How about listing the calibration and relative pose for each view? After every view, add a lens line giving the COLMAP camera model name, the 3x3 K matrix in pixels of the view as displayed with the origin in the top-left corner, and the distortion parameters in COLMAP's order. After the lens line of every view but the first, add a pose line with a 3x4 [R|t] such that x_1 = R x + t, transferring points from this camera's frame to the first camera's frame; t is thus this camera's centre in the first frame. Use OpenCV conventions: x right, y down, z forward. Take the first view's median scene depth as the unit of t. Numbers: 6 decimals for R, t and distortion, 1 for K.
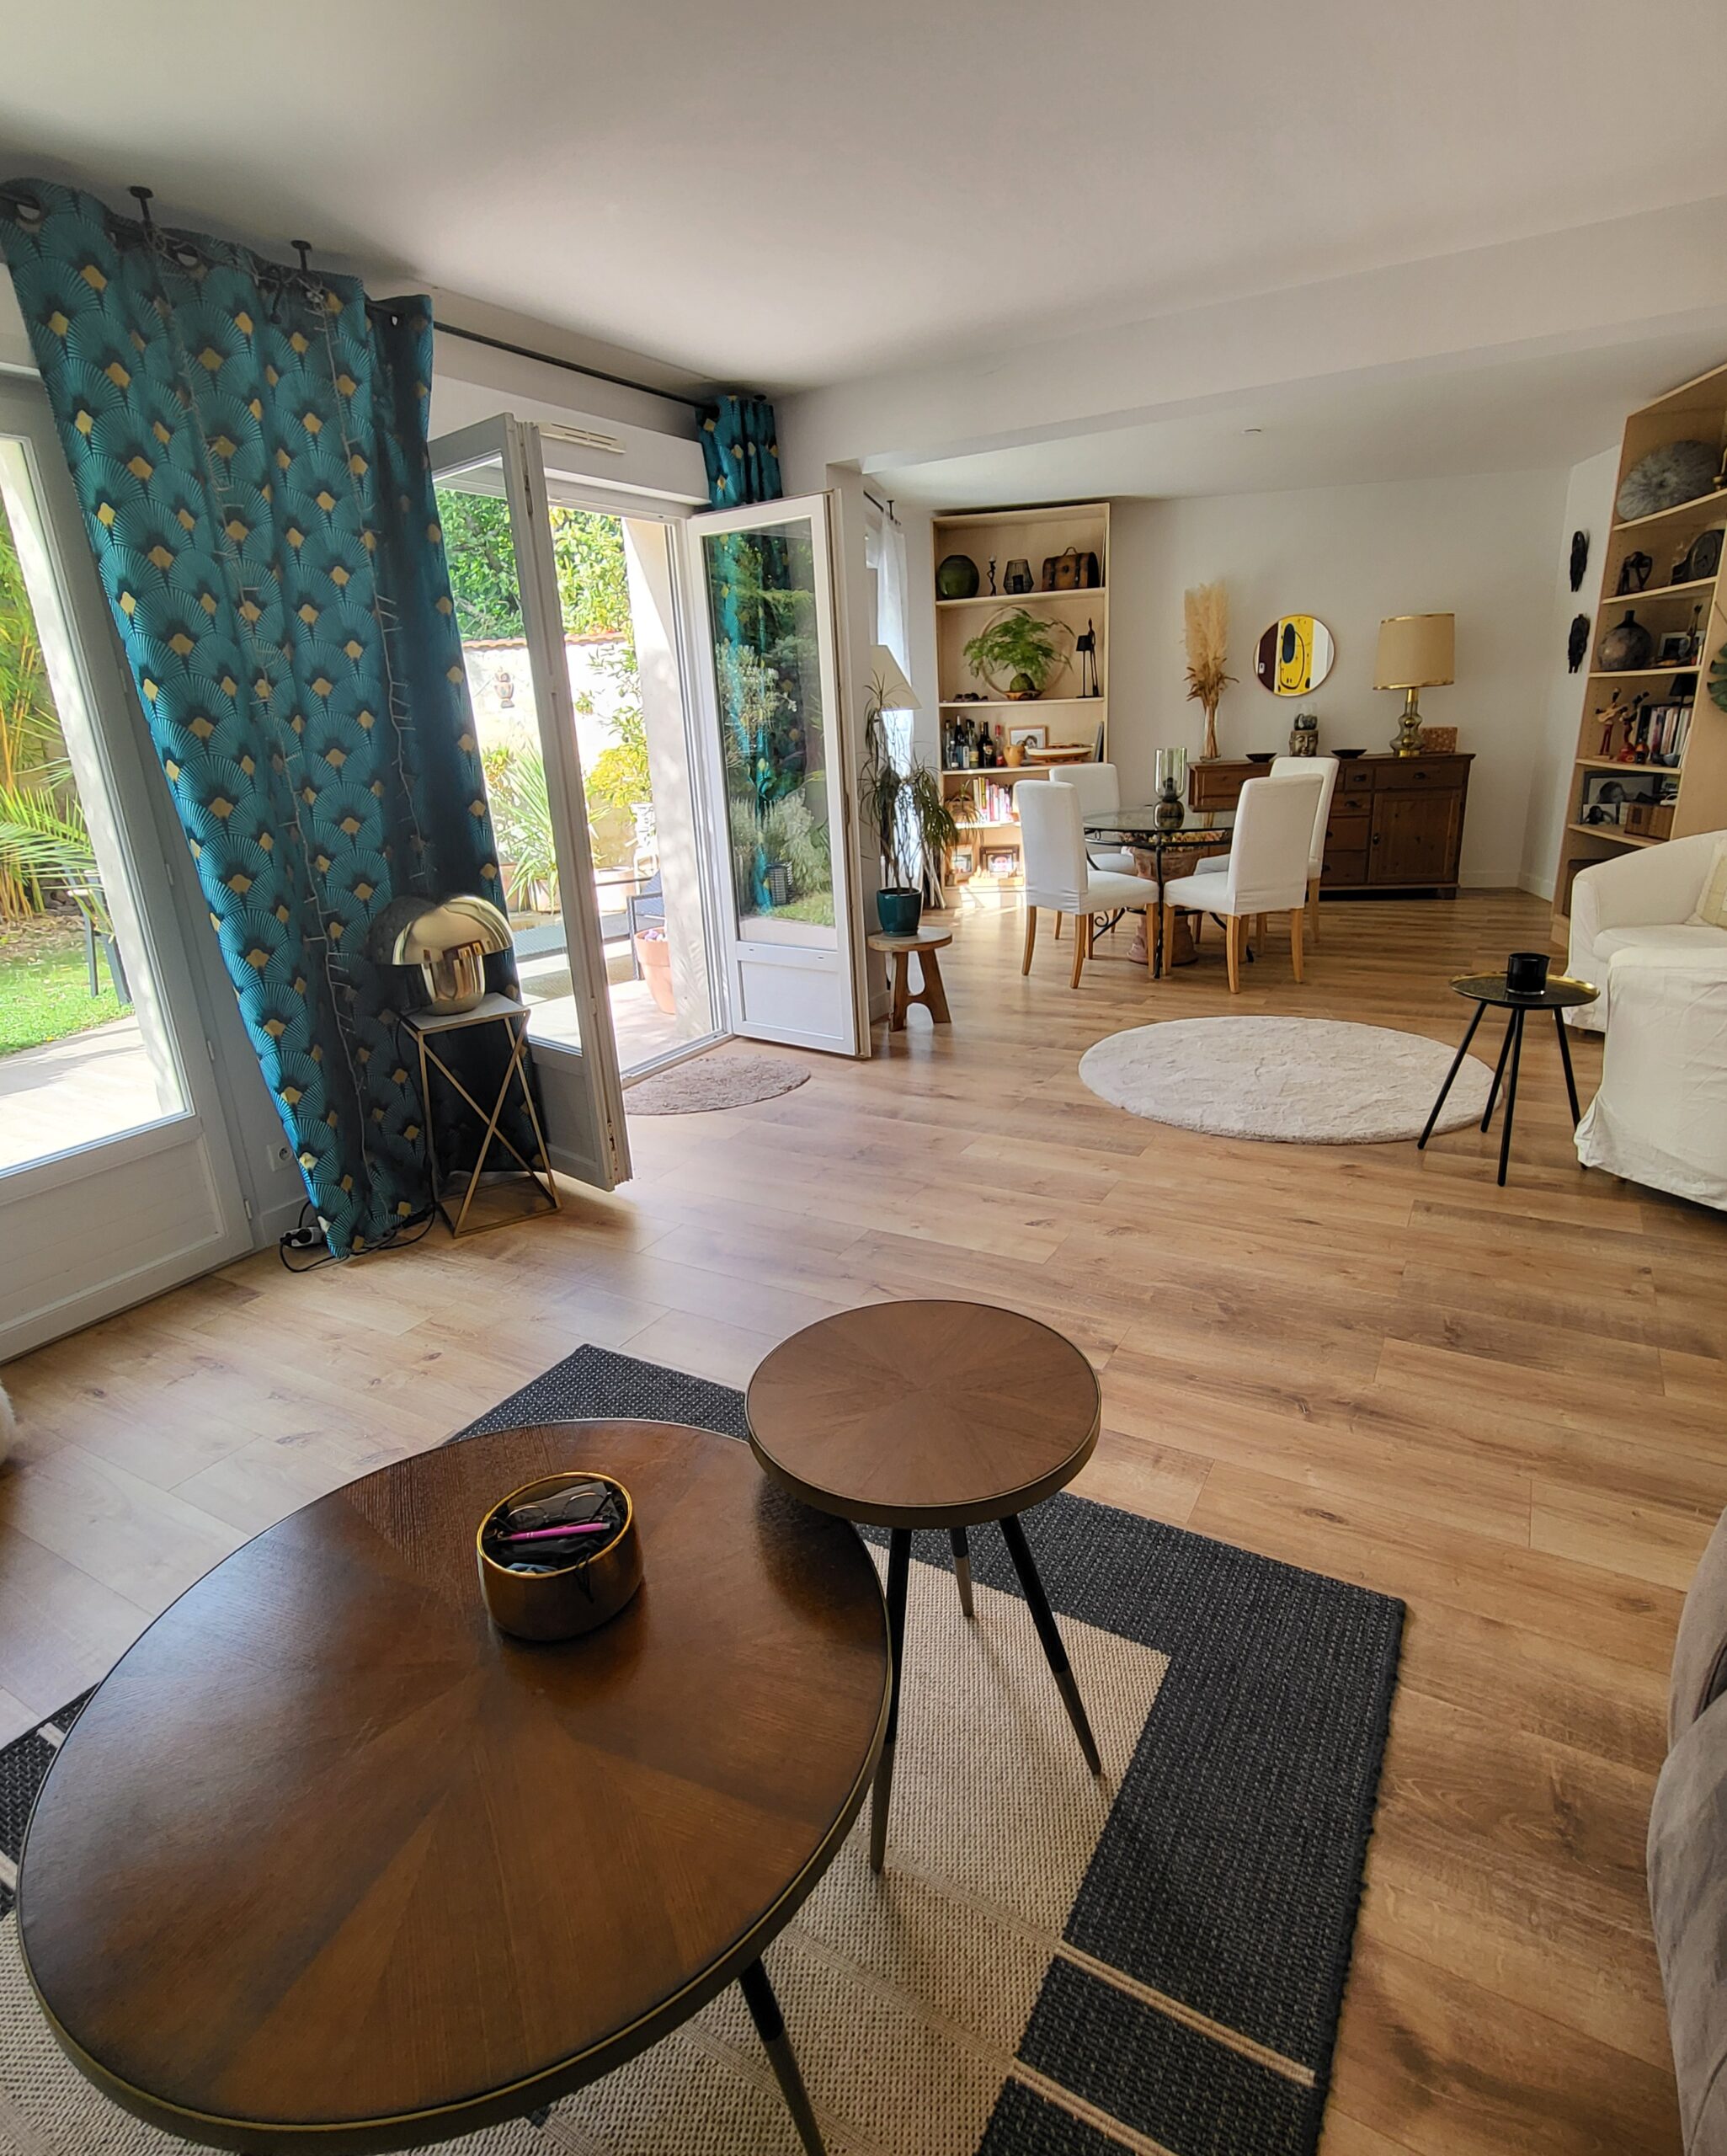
lens RADIAL K [[1133.2, 0, 864.7], [0, 1133.2, 1066.1], [0, 0, 1]] dist [0.005703, 0.000952]
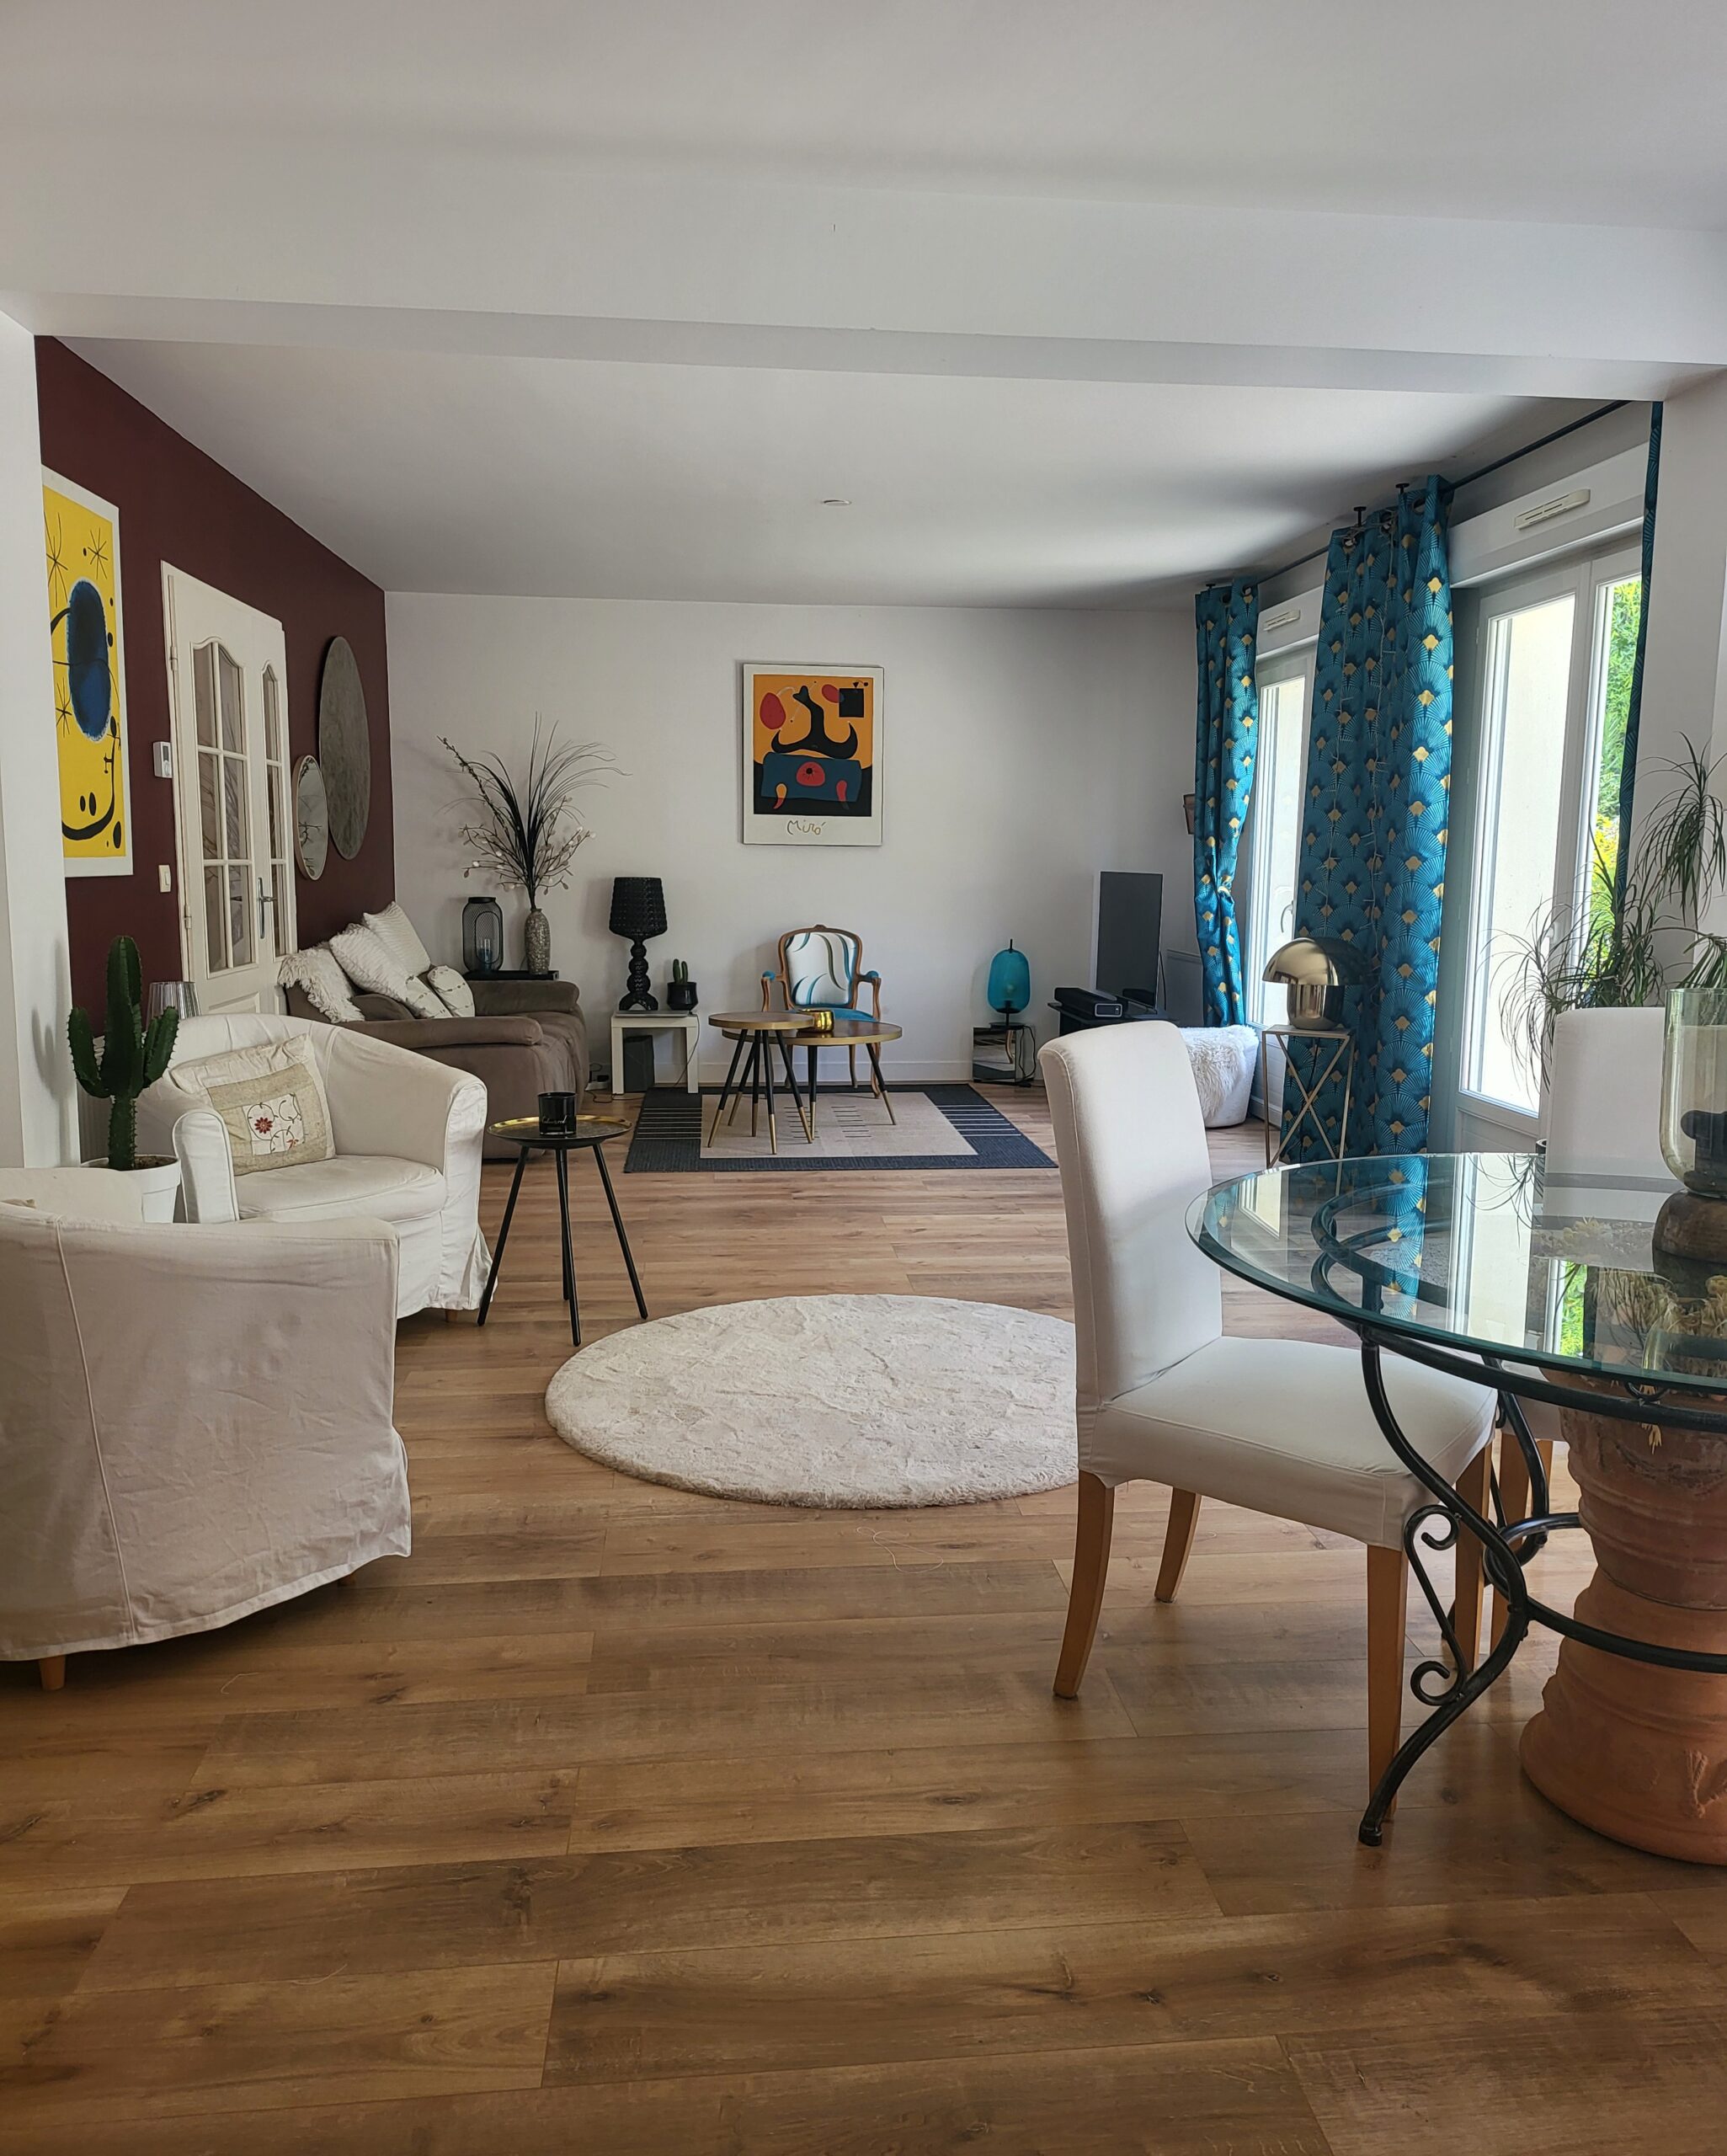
lens RADIAL K [[1621.5, 0, 884.0], [0, 1621.5, 1088.4], [0, 0, 1]] dist [0.083018, -0.090401]
pose [[-0.808783, 0.125837, -0.574487, 0.942039], [-0.150275, 0.900193, 0.408743, -0.570592], [0.568584, 0.416915, -0.709150, 1.739119]]
